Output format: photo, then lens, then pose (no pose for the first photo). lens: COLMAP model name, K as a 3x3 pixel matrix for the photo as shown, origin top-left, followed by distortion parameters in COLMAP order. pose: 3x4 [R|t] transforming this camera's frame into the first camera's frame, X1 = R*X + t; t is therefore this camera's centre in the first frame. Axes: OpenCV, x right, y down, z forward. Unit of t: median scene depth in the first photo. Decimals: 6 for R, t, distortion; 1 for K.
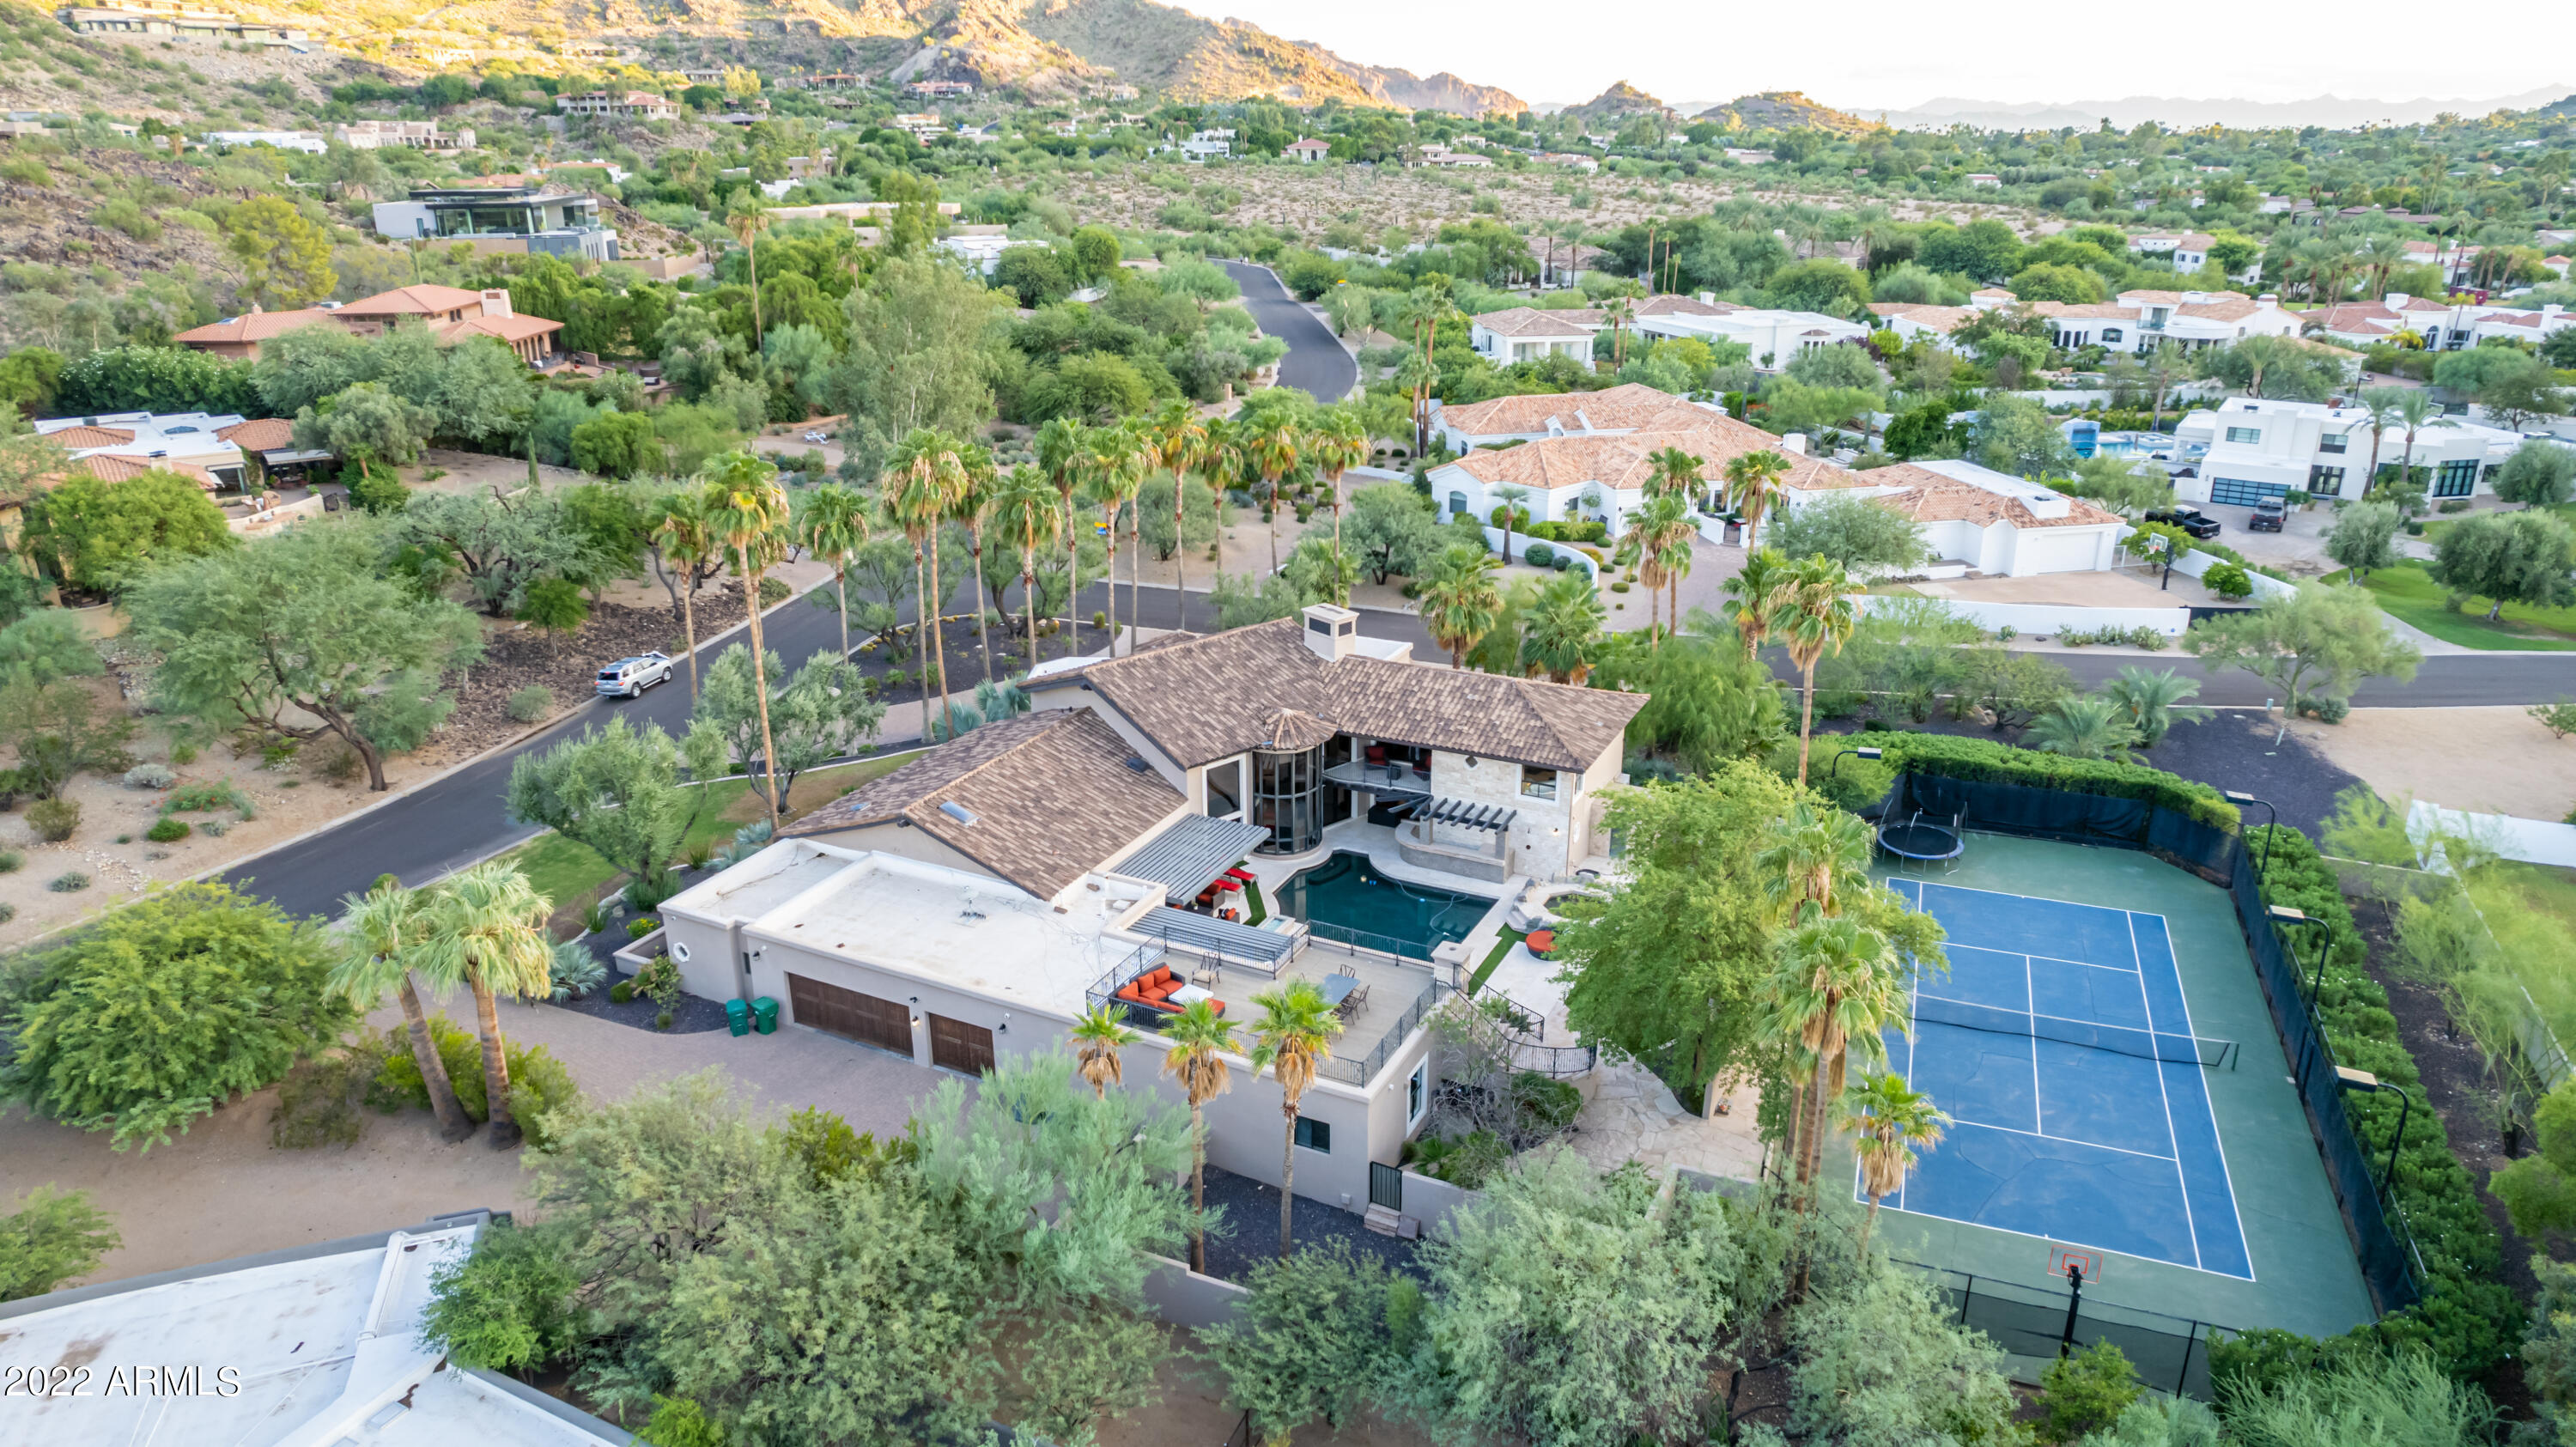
lens RADIAL K [[1636.2, 0, 1293.1], [0, 1636.2, 719.5], [0, 0, 1]] dist [-0.095633, 0.085657]
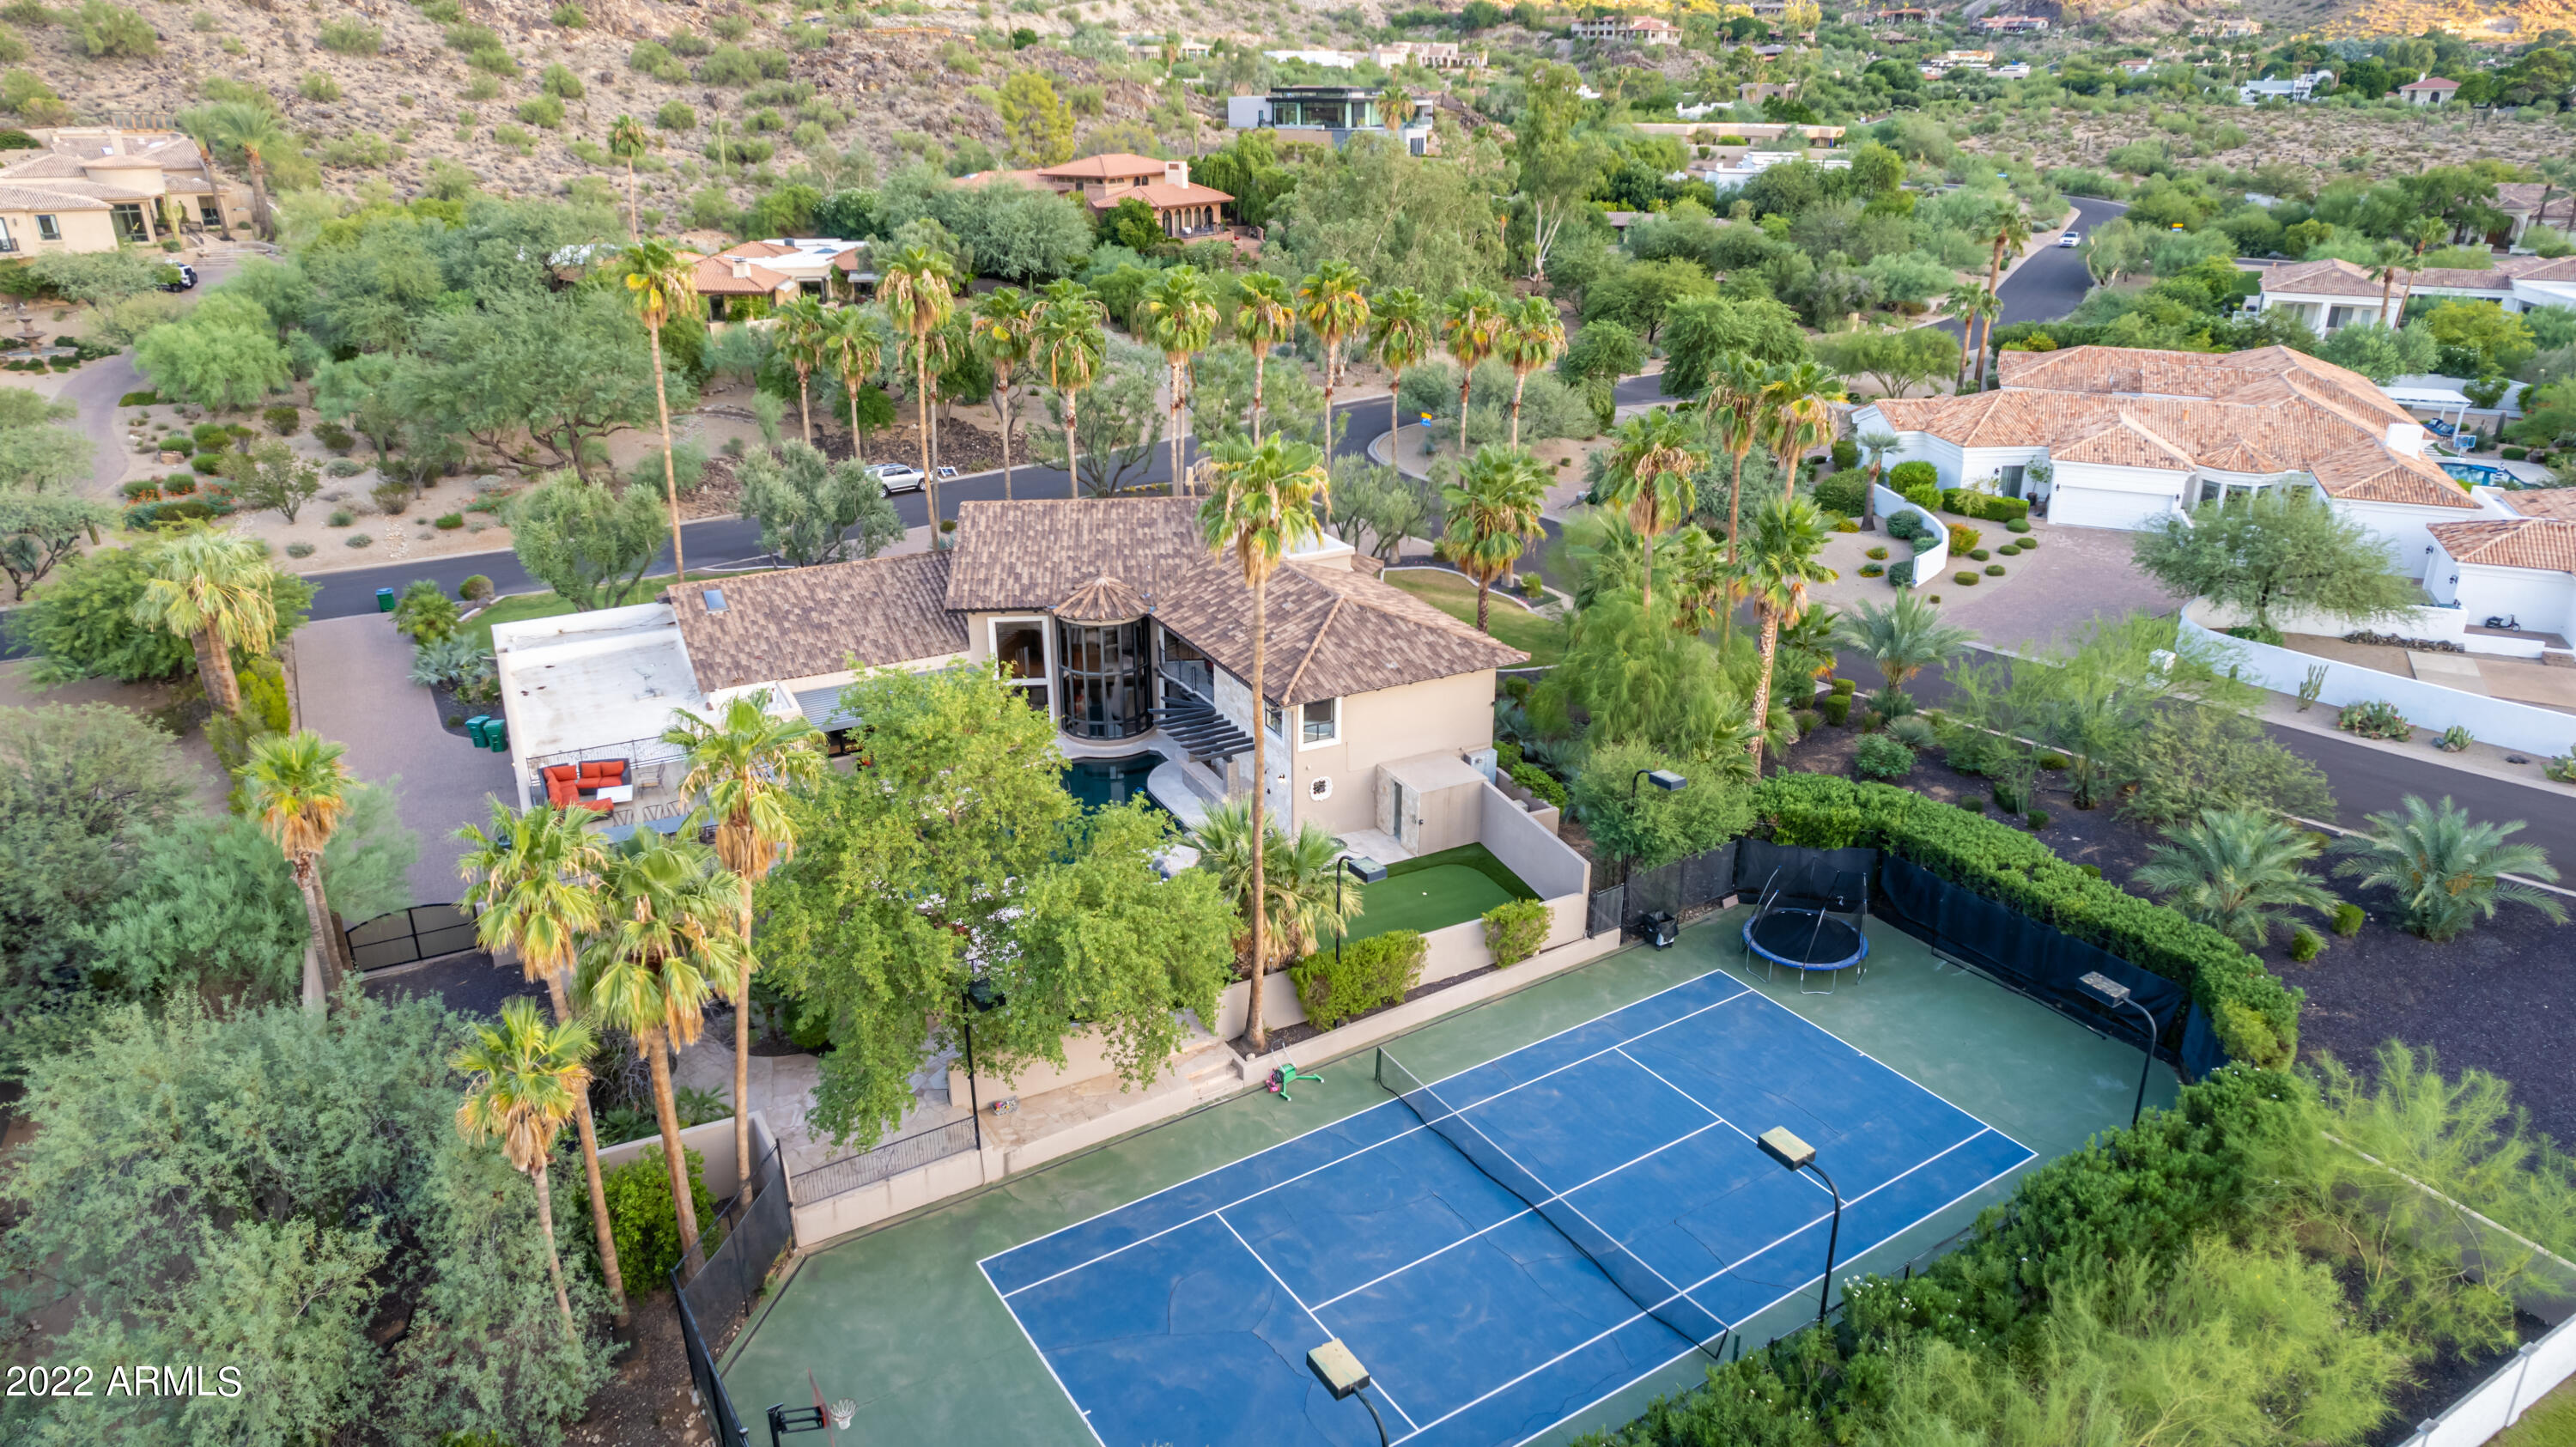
lens RADIAL K [[1636.2, 0, 1293.1], [0, 1636.2, 719.5], [0, 0, 1]] dist [-0.095633, 0.085657]
pose [[0.801430, 0.222596, -0.555122, 0.585616], [-0.205920, 0.974109, 0.093316, -0.035175], [0.561522, 0.039525, 0.826518, 0.319898]]
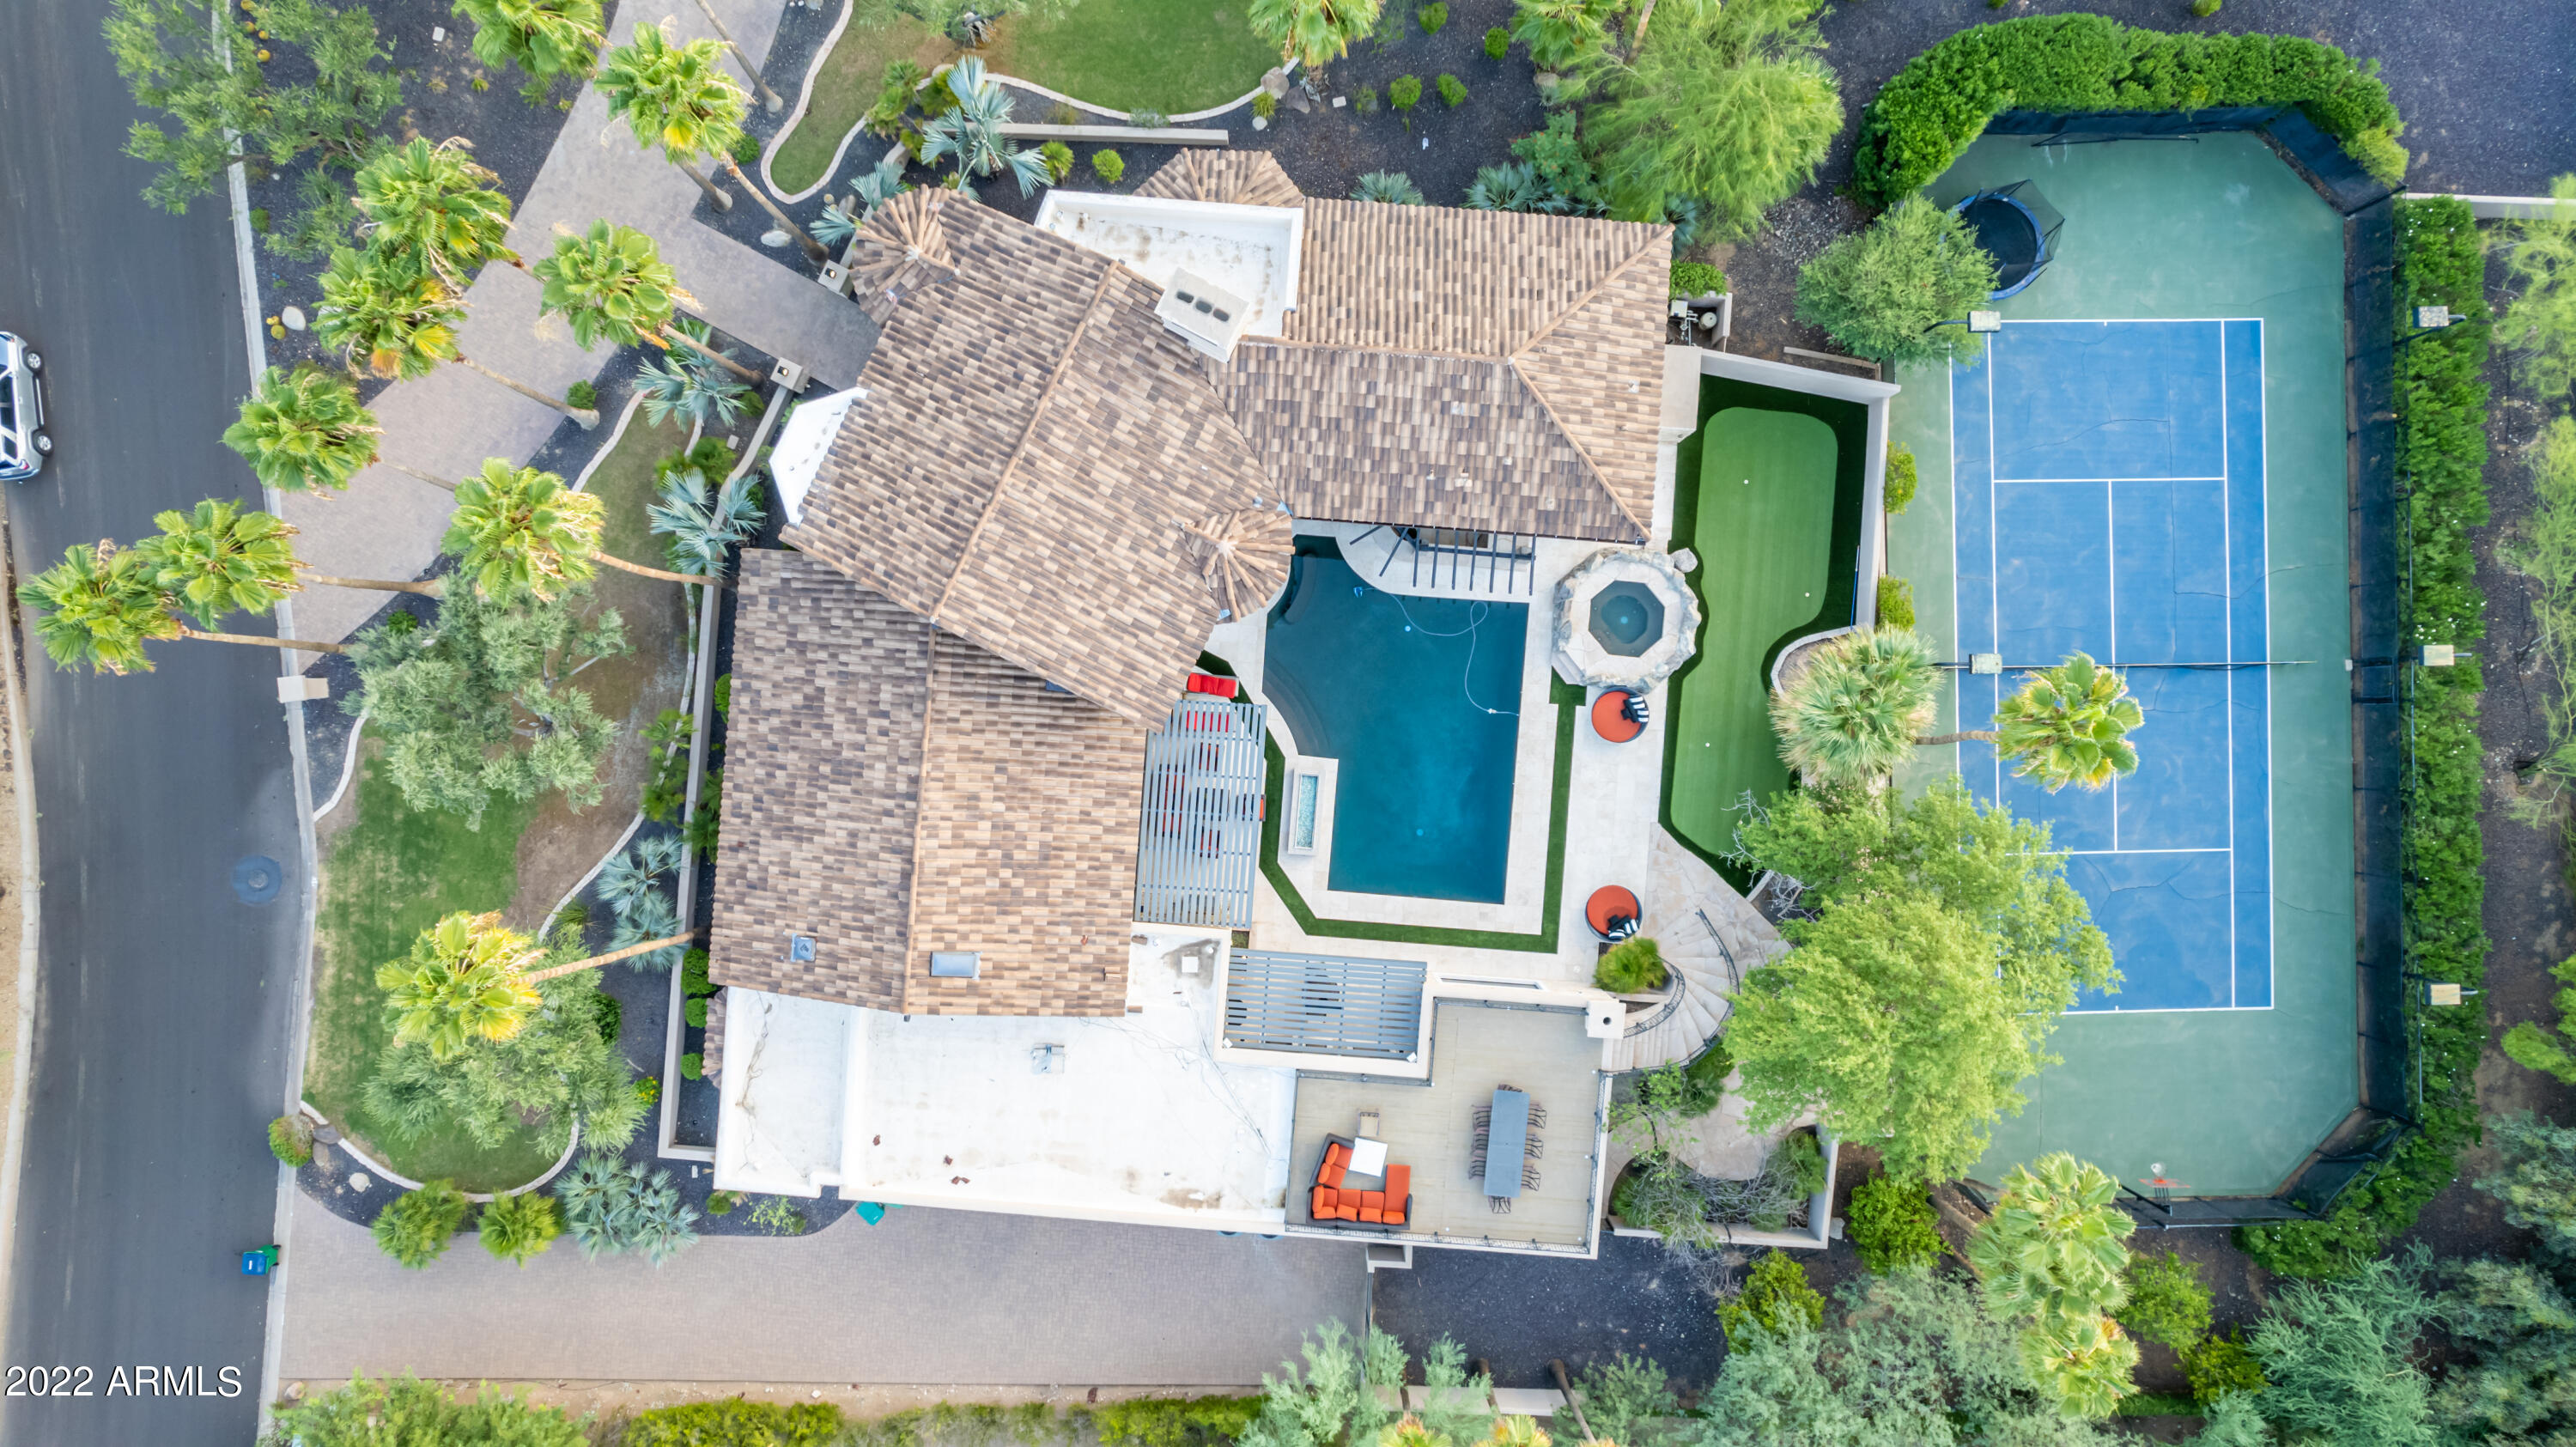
lens RADIAL K [[1636.2, 0, 1293.1], [0, 1636.2, 719.5], [0, 0, 1]] dist [-0.095633, 0.085657]
pose [[0.928176, -0.372139, 0.001008, -0.004904], [0.131389, 0.330236, 0.934709, -0.623927], [-0.348175, -0.867443, 0.355412, 0.666627]]
